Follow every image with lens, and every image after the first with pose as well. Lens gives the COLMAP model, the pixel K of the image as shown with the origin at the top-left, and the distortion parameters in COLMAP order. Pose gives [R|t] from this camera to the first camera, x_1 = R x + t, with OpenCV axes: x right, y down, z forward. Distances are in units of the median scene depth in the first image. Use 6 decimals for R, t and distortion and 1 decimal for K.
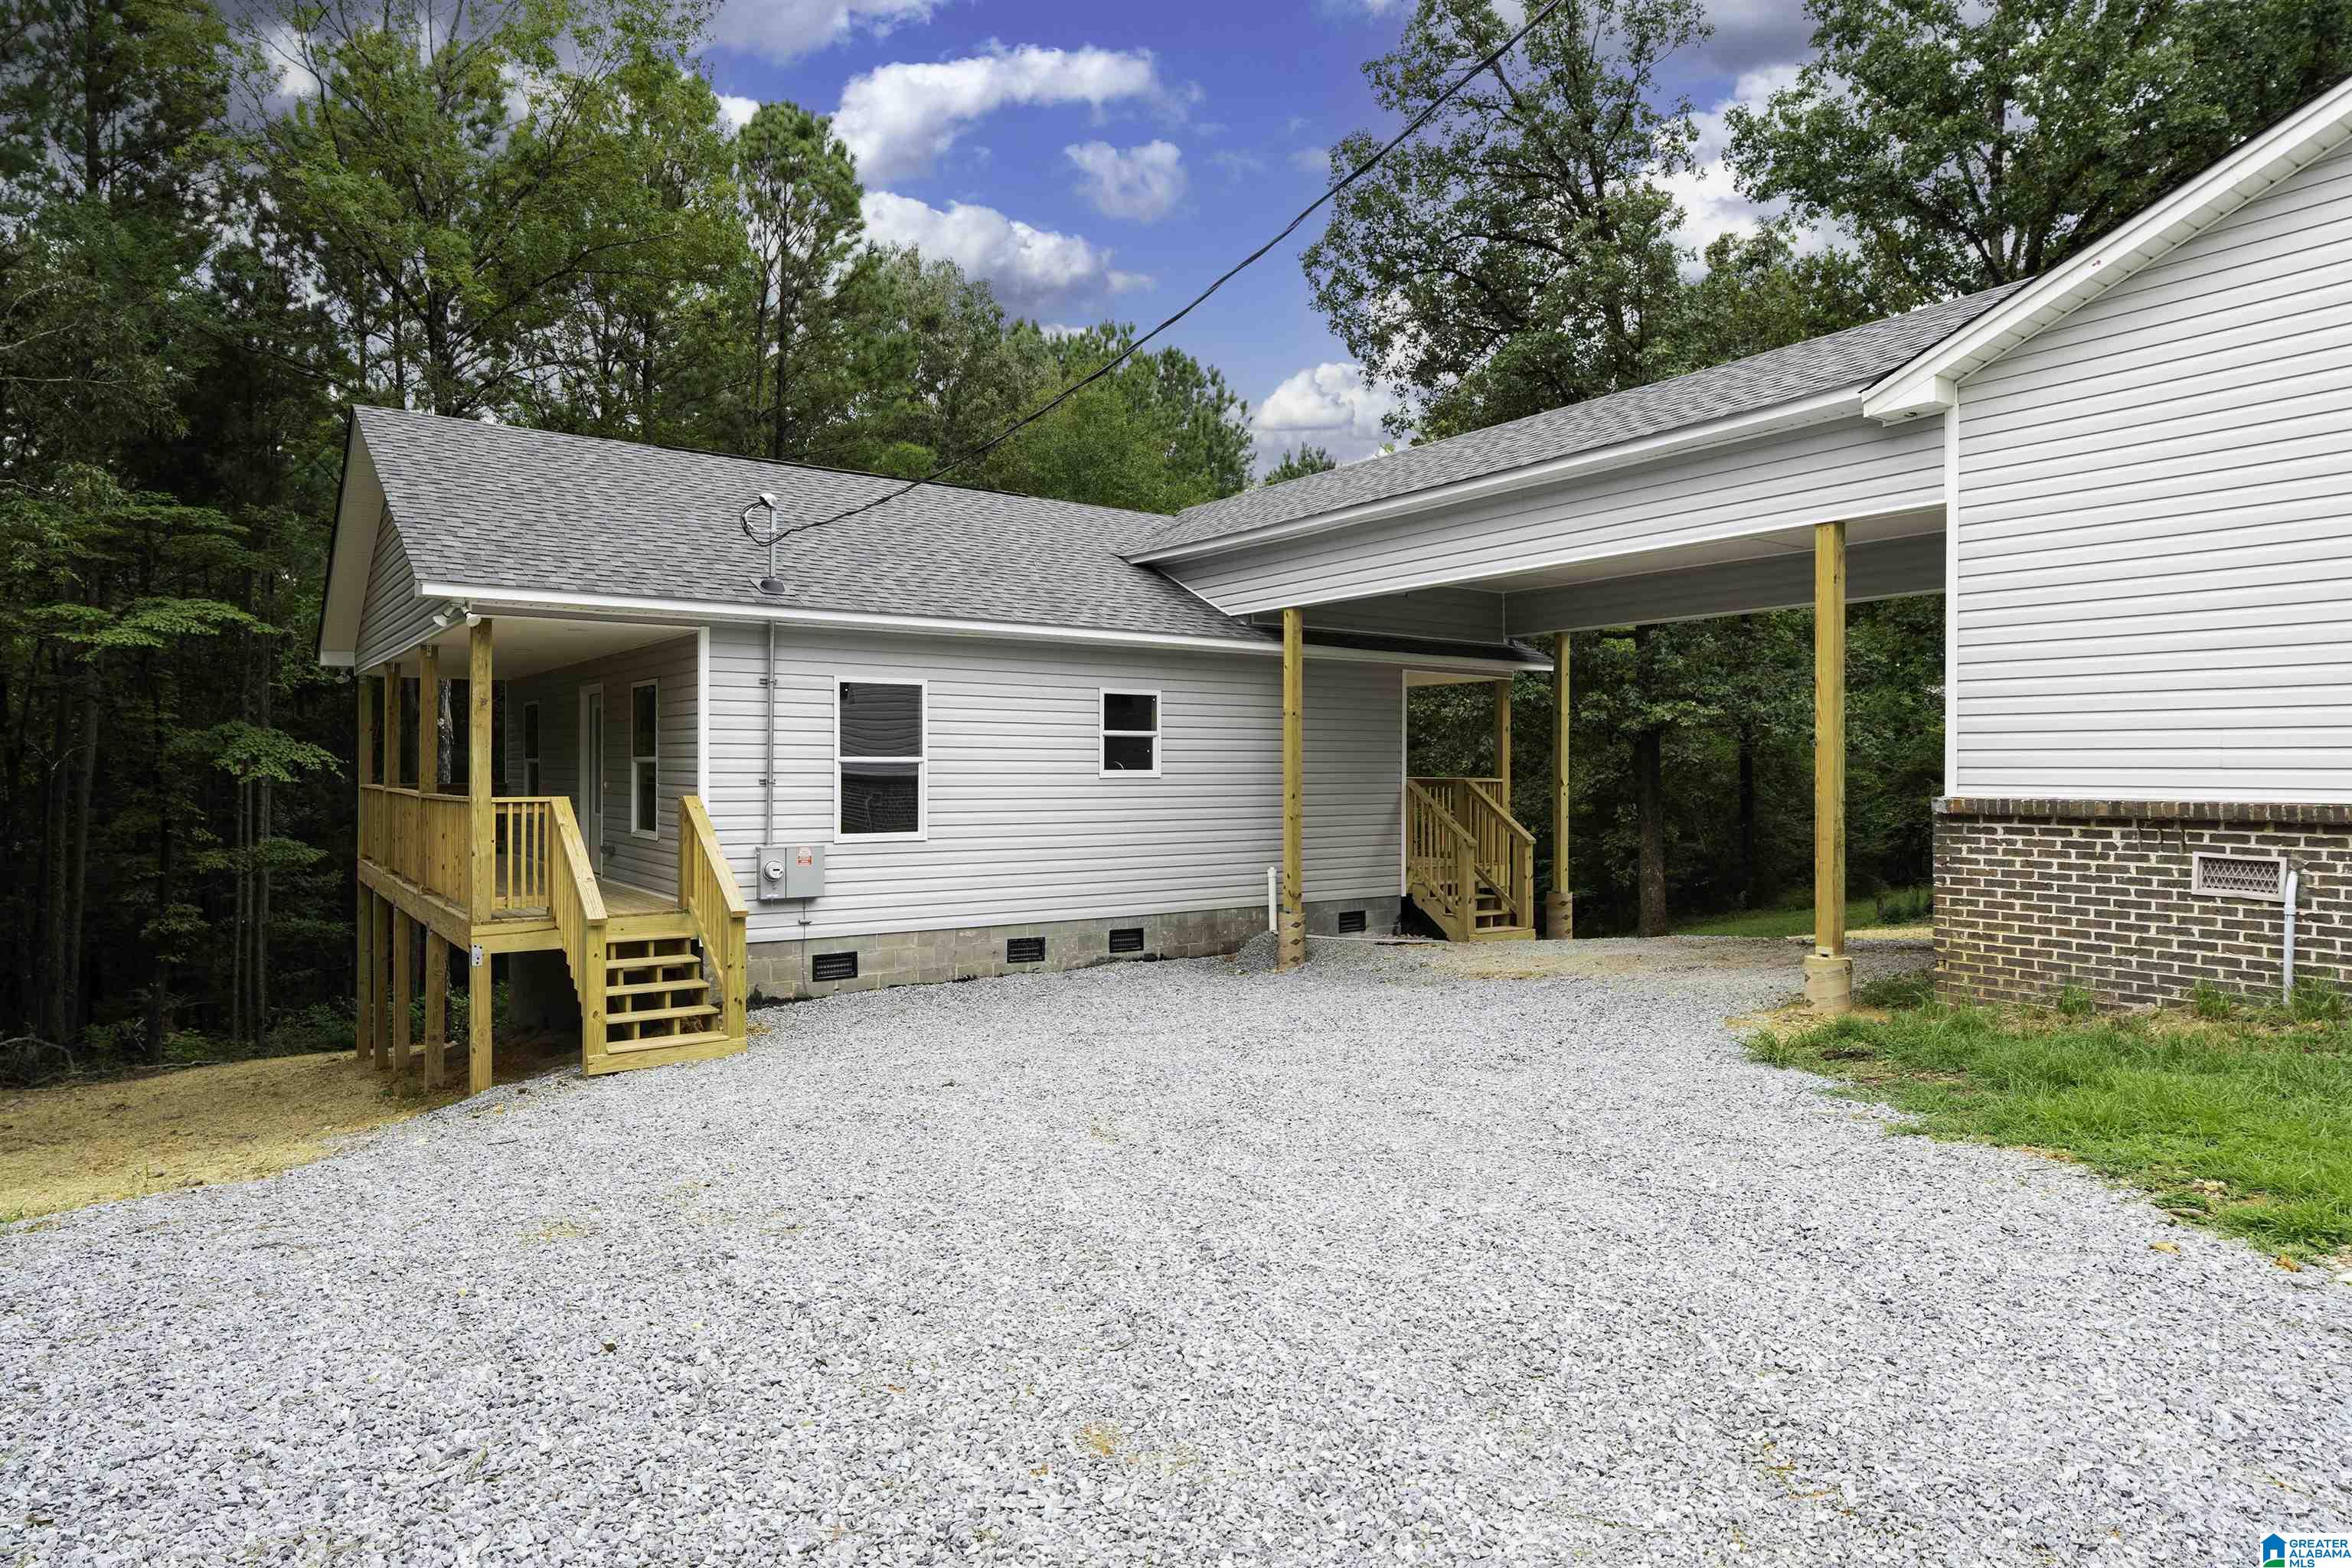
lens RADIAL K [[1398.8, 0, 1178.7], [0, 1398.8, 766.5], [0, 0, 1]] dist [-0.004751, -0.002031]
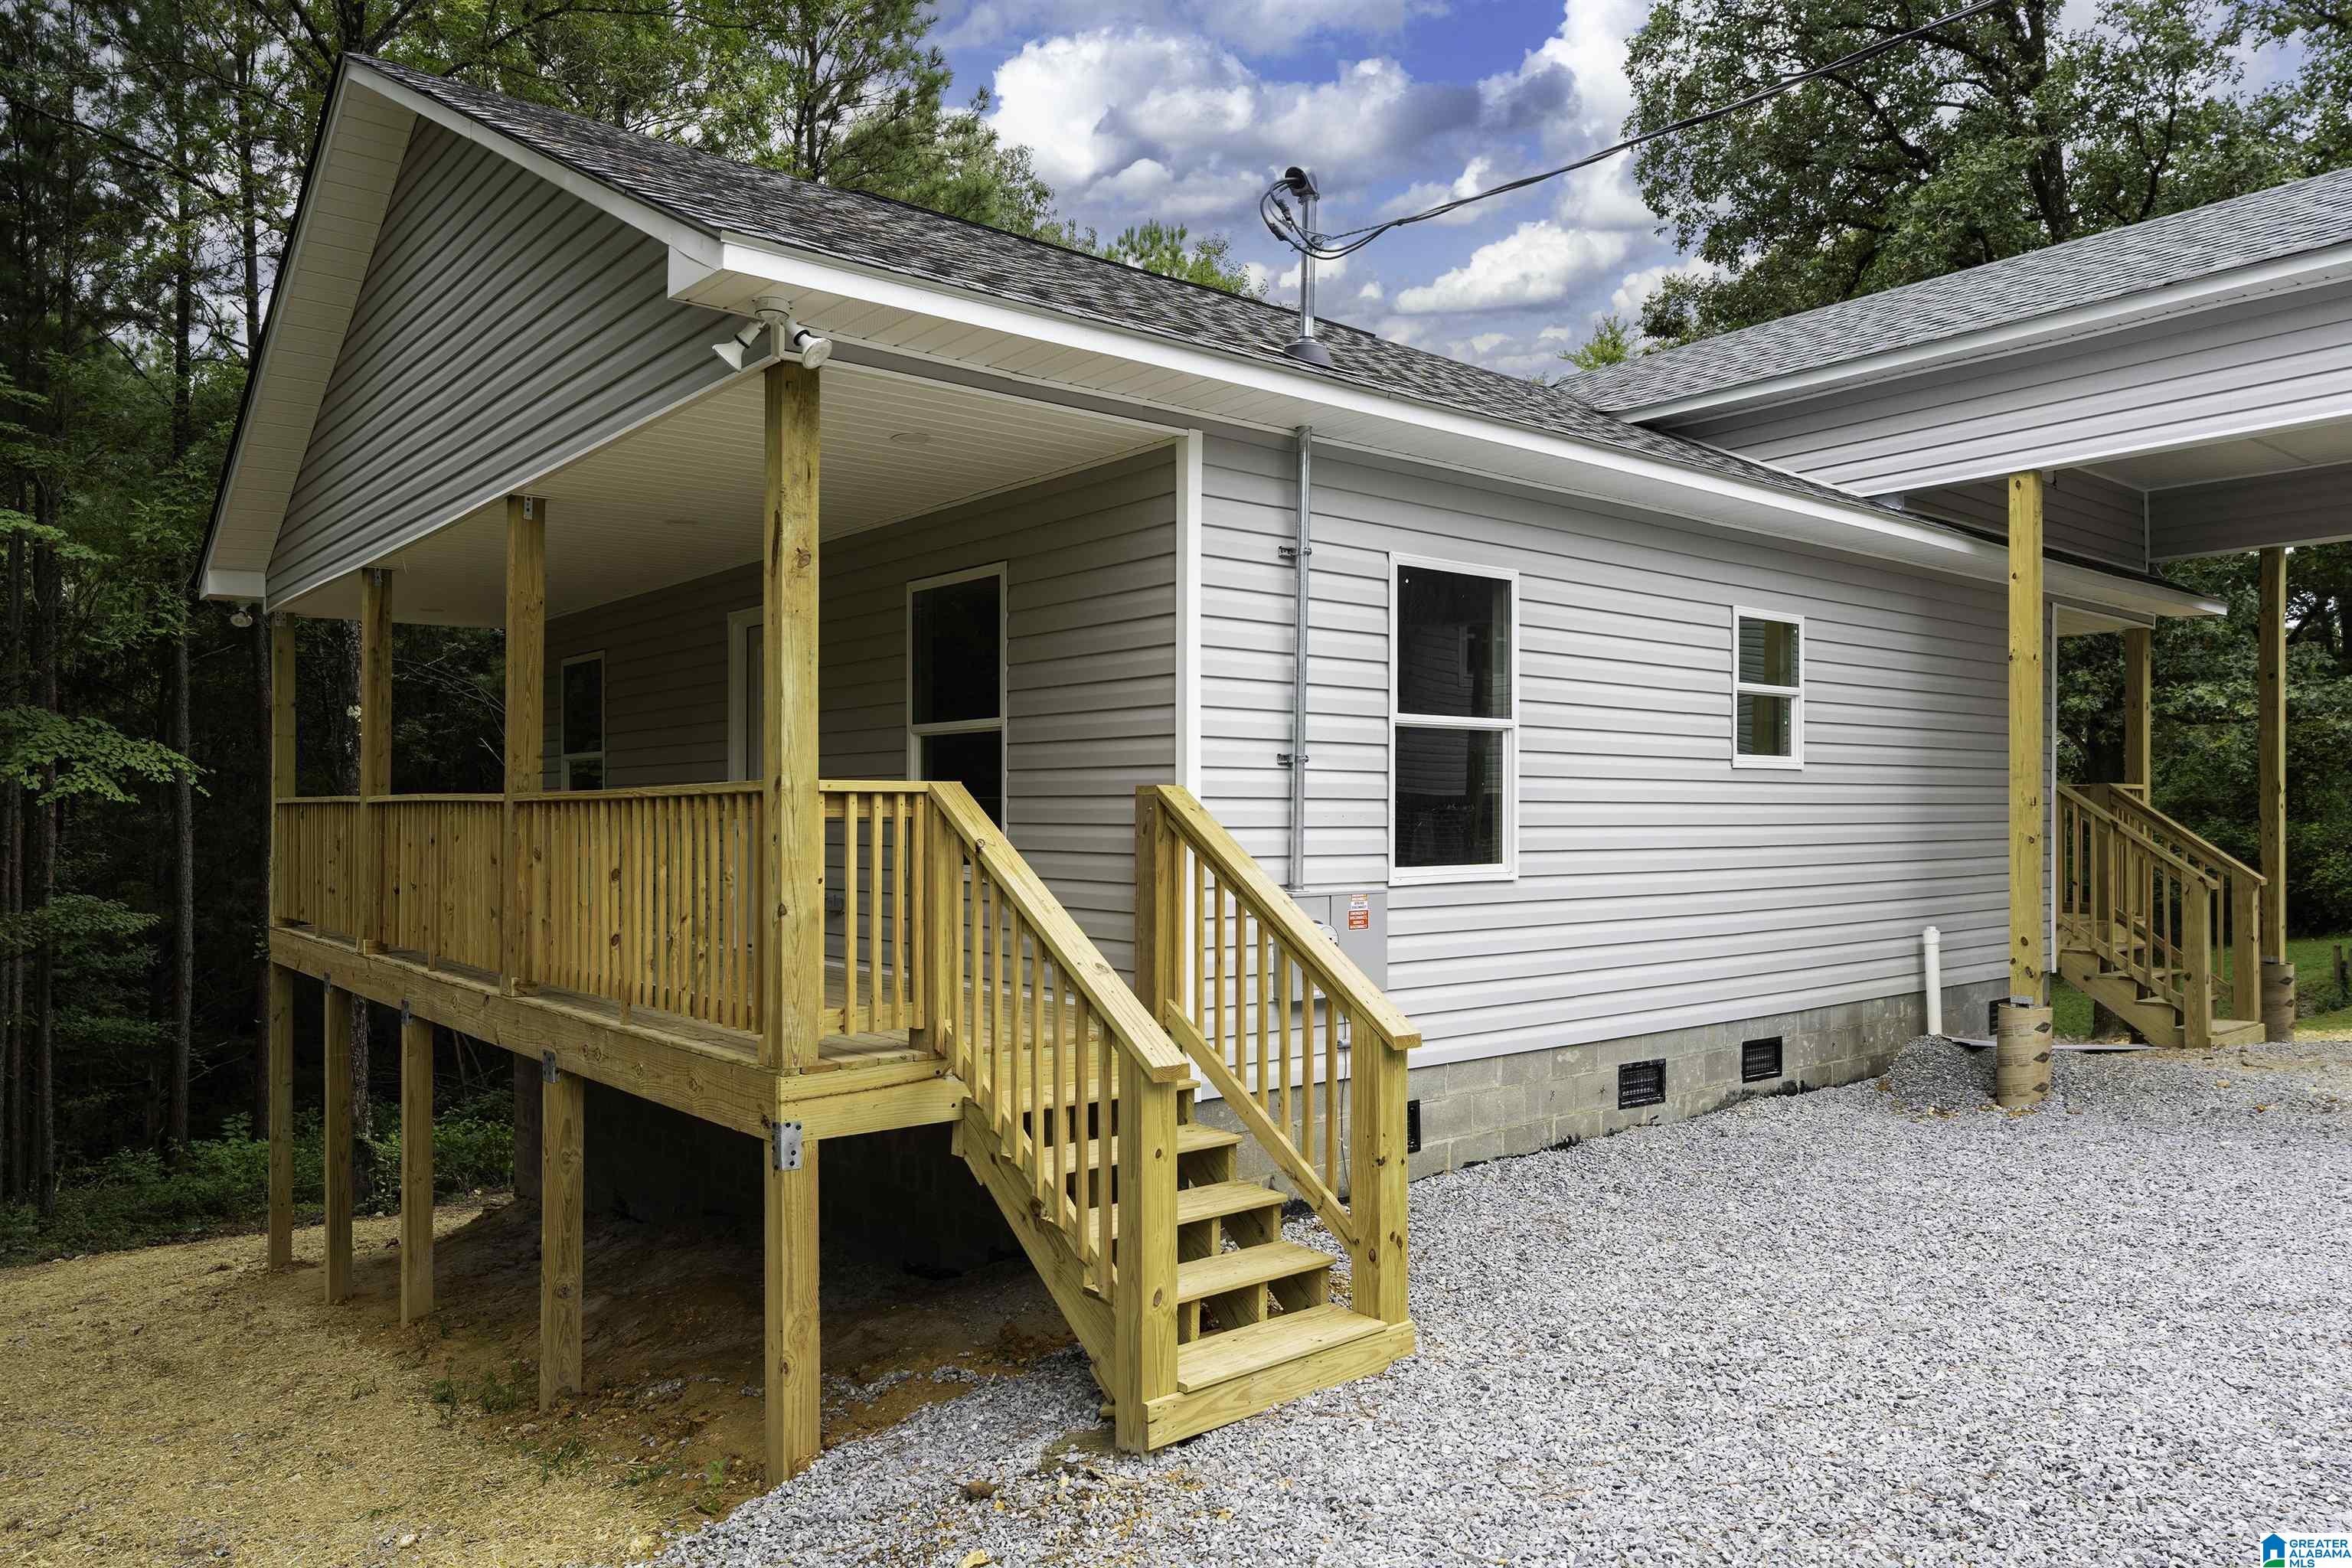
lens RADIAL K [[1603.6, 0, 1174.7], [0, 1603.6, 805.9], [0, 0, 1]] dist [-0.006178, -0.001951]
pose [[0.997604, -0.002727, 0.069129, -0.348160], [0.003108, 0.999981, -0.005401, 0.027954], [-0.069113, 0.005603, 0.997593, 0.413656]]
